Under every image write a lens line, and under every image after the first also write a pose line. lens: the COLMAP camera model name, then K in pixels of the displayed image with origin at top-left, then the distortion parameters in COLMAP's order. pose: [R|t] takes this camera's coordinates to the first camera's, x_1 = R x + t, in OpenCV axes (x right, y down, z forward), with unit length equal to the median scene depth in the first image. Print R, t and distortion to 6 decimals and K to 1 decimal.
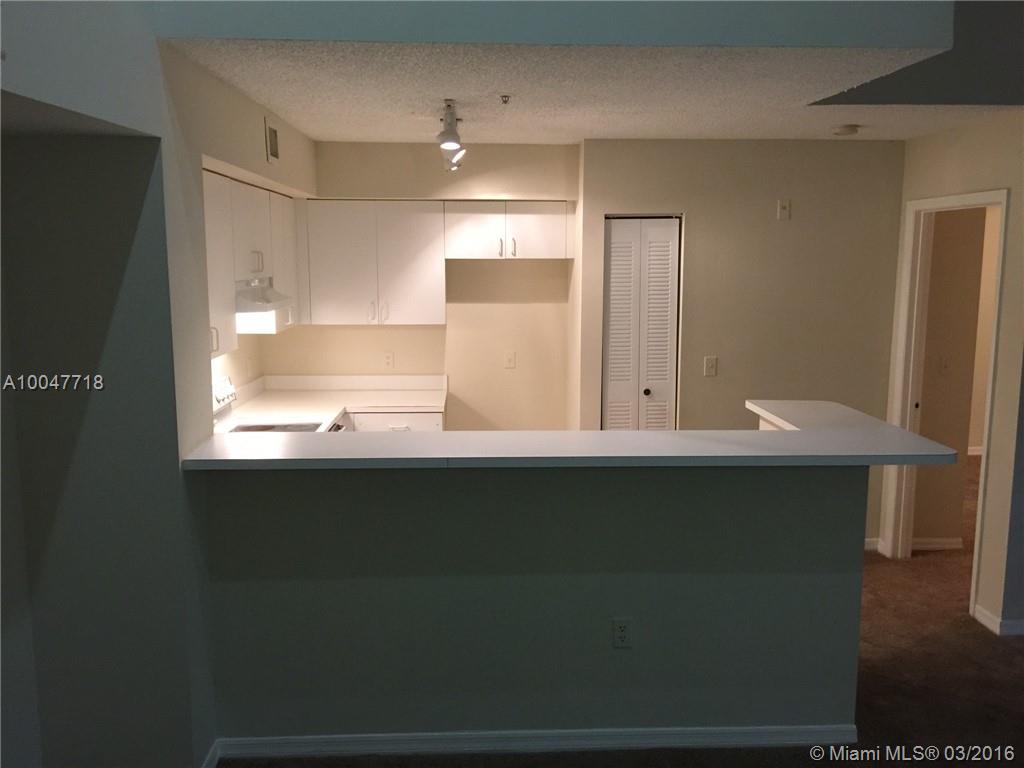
lens RADIAL K [[858.2, 0, 515.5], [0, 858.2, 369.9], [0, 0, 1]] dist [0.066980, -0.113048]
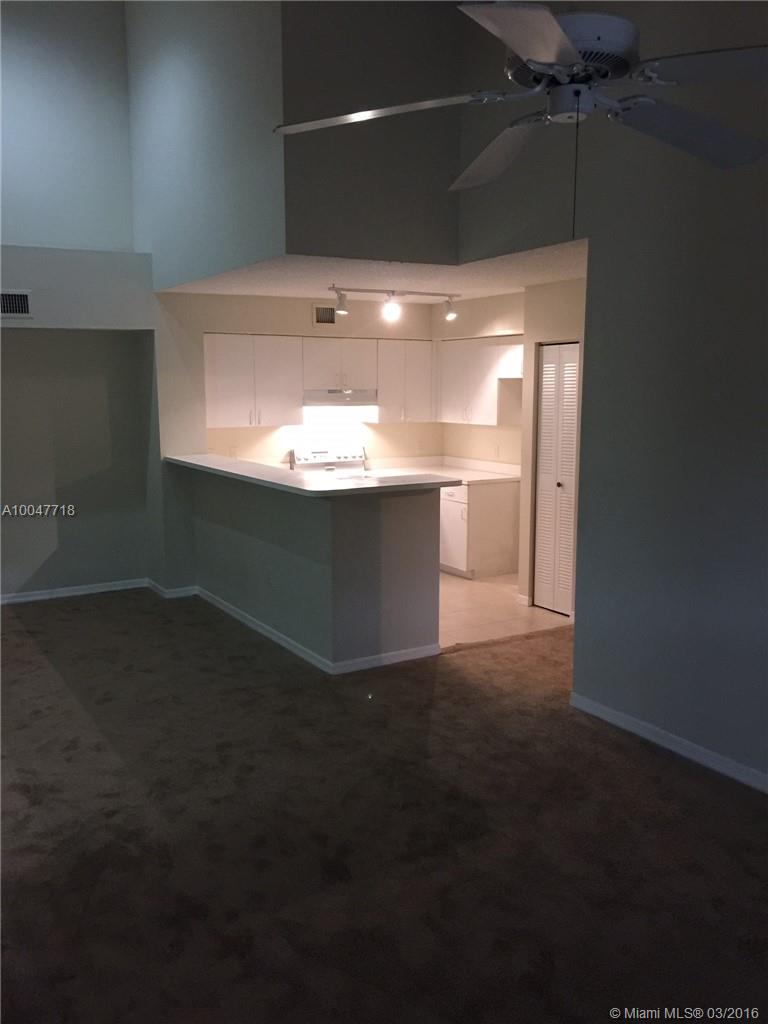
lens RADIAL K [[858.2, 0, 384.1], [0, 858.2, 503.6], [0, 0, 1]] dist [0.066980, -0.113048]
pose [[0.489276, 0.119143, -0.863953, 1.073187], [-0.114760, 0.990806, 0.071646, -0.006772], [0.864546, 0.064093, 0.498450, 0.160903]]
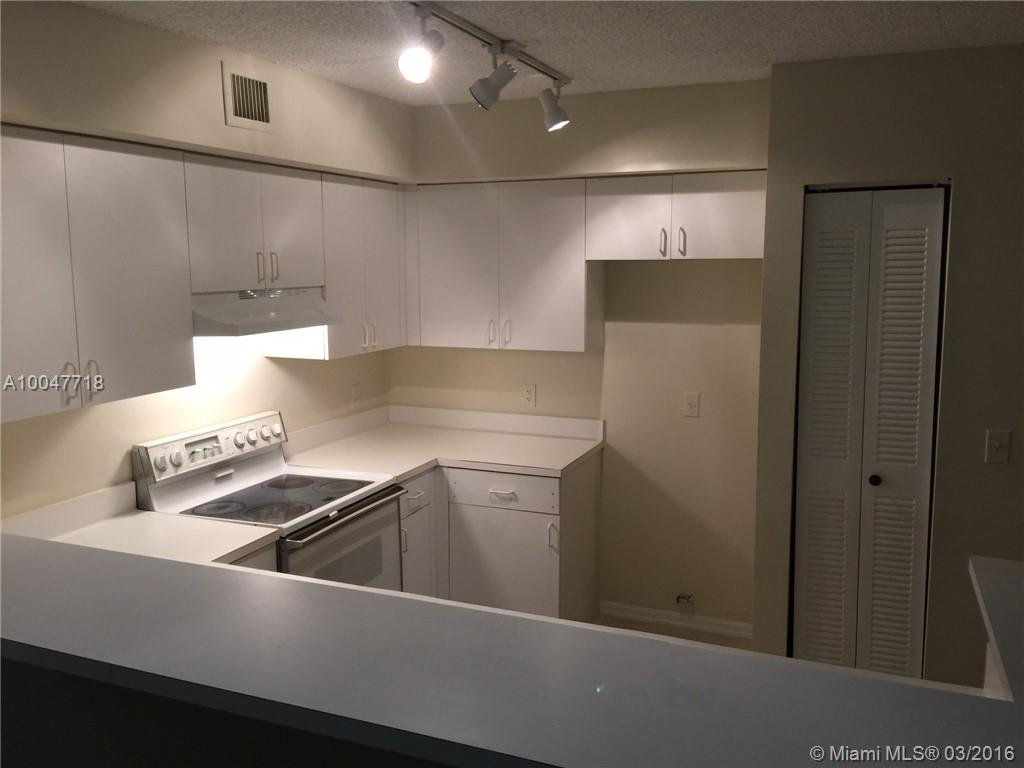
lens RADIAL K [[858.2, 0, 515.5], [0, 858.2, 369.9], [0, 0, 1]] dist [0.066980, -0.113048]
pose [[0.905422, 0.048451, -0.421738, 0.172185], [-0.049196, 0.998747, 0.009122, -0.043065], [0.421652, 0.012488, 0.906672, 0.338033]]
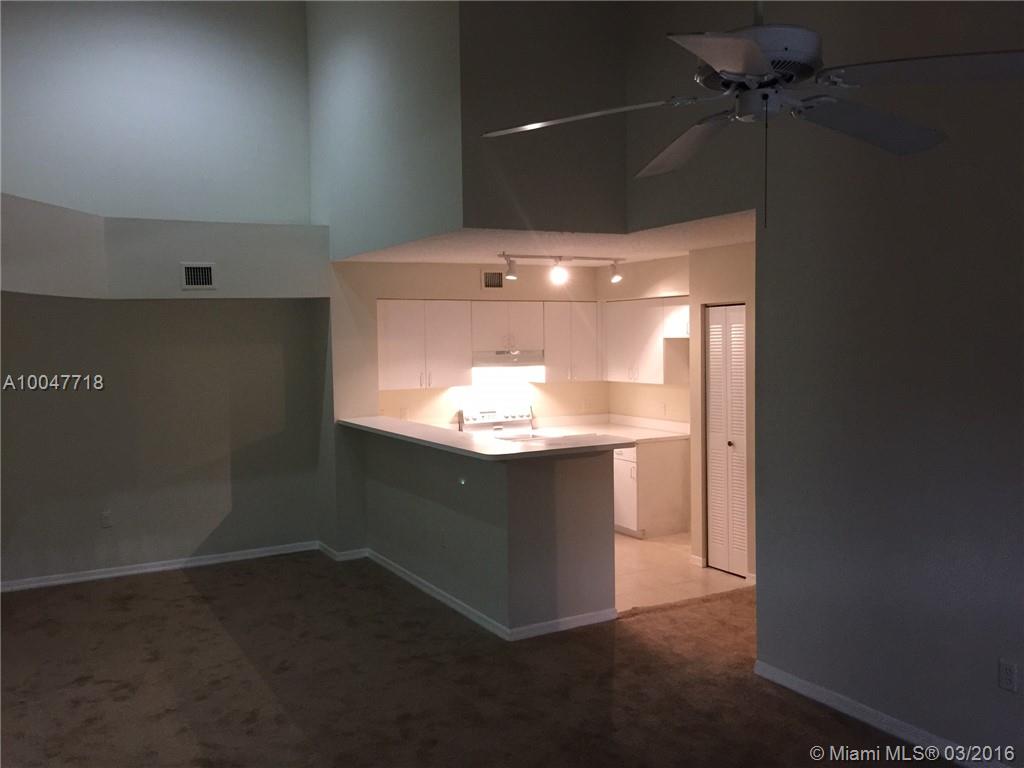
lens RADIAL K [[858.2, 0, 515.5], [0, 858.2, 369.9], [0, 0, 1]] dist [0.066980, -0.113048]
pose [[0.466591, 0.026586, -0.884073, 1.073475], [-0.102913, 0.994391, -0.024411, -0.017319], [0.878465, 0.102373, 0.466710, 0.132941]]
